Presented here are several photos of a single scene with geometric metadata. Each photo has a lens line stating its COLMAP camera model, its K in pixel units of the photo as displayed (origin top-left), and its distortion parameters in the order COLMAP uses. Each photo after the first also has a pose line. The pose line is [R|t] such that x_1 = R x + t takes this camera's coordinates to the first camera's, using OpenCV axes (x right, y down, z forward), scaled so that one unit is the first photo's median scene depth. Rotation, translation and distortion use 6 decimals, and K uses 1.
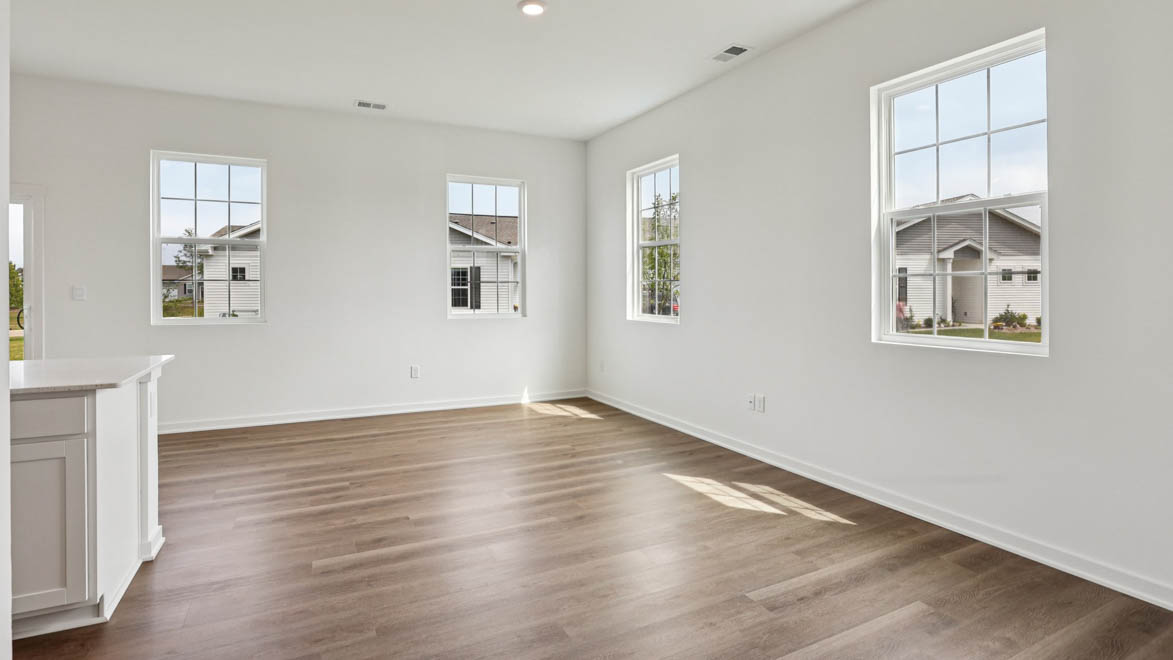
lens RADIAL K [[570.2, 0, 577.2], [0, 570.2, 284.5], [0, 0, 1]] dist [-0.034911, 0.011558]
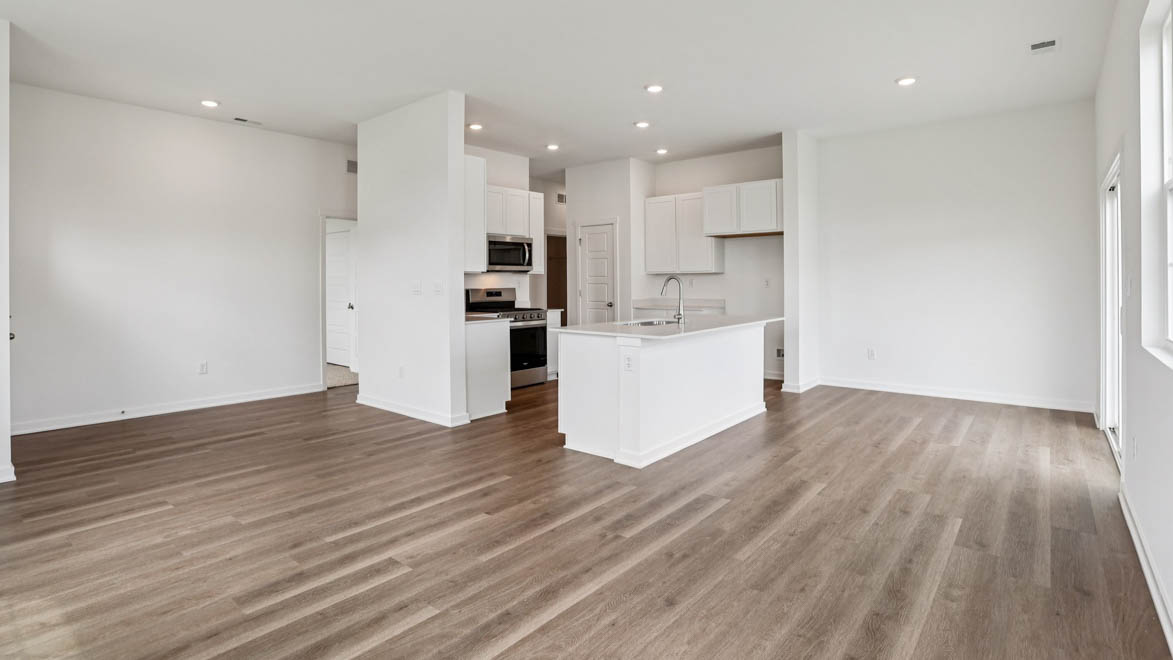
lens RADIAL K [[570.2, 0, 578.1], [0, 570.2, 278.5], [0, 0, 1]] dist [-0.034911, 0.011558]
pose [[-0.919328, 0.002842, -0.393481, -0.043310], [0.009074, 0.999861, -0.013978, 0.011411], [0.393386, -0.016421, -0.919227, 1.580362]]
